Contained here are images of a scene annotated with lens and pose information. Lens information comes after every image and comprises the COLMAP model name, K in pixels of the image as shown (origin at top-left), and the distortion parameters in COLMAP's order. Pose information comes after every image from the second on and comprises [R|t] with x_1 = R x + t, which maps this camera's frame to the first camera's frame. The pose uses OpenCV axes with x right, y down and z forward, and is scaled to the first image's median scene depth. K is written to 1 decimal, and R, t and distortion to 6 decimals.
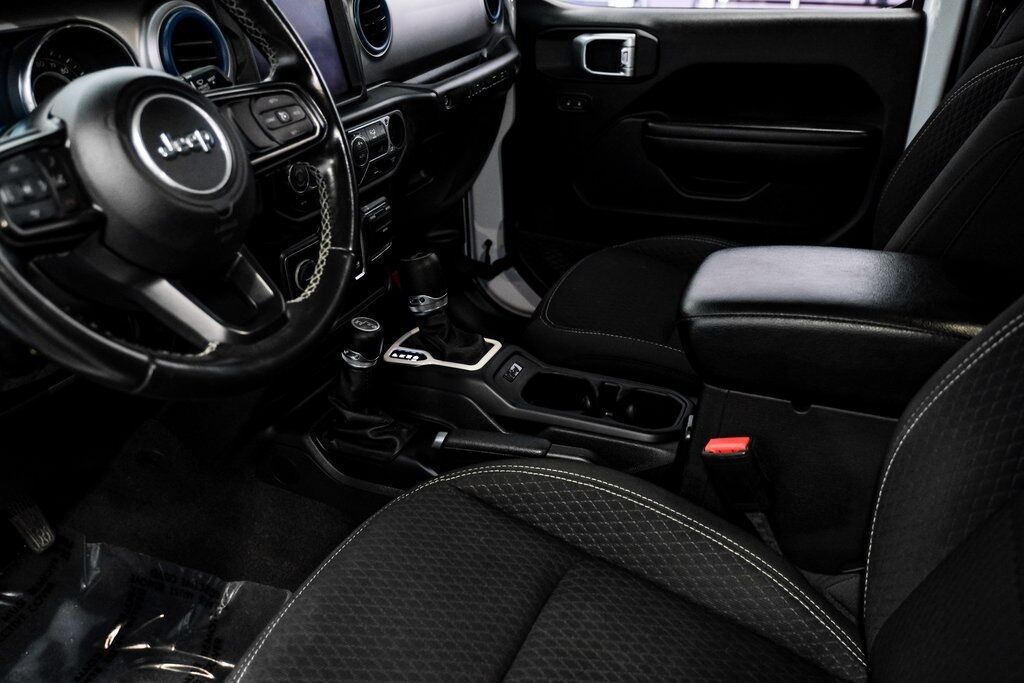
lens RADIAL K [[864.1, 0, 512.0], [0, 864.1, 341.5], [0, 0, 1]] dist [-0.031457, 0.008568]
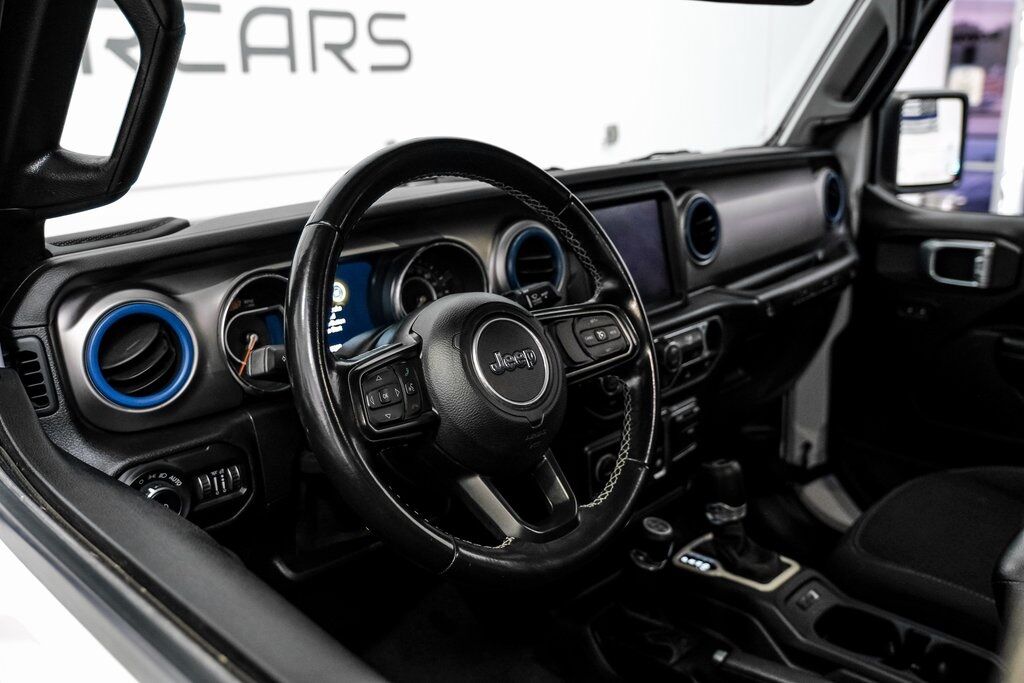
lens RADIAL K [[930.1, 0, 512.0], [0, 930.1, 341.5], [0, 0, 1]] dist [-0.009380, -0.000415]
pose [[0.931203, 0.089124, -0.353439, 0.035092], [-0.151862, 0.976344, -0.153915, -0.035858], [0.331360, 0.197000, 0.922709, -0.095418]]
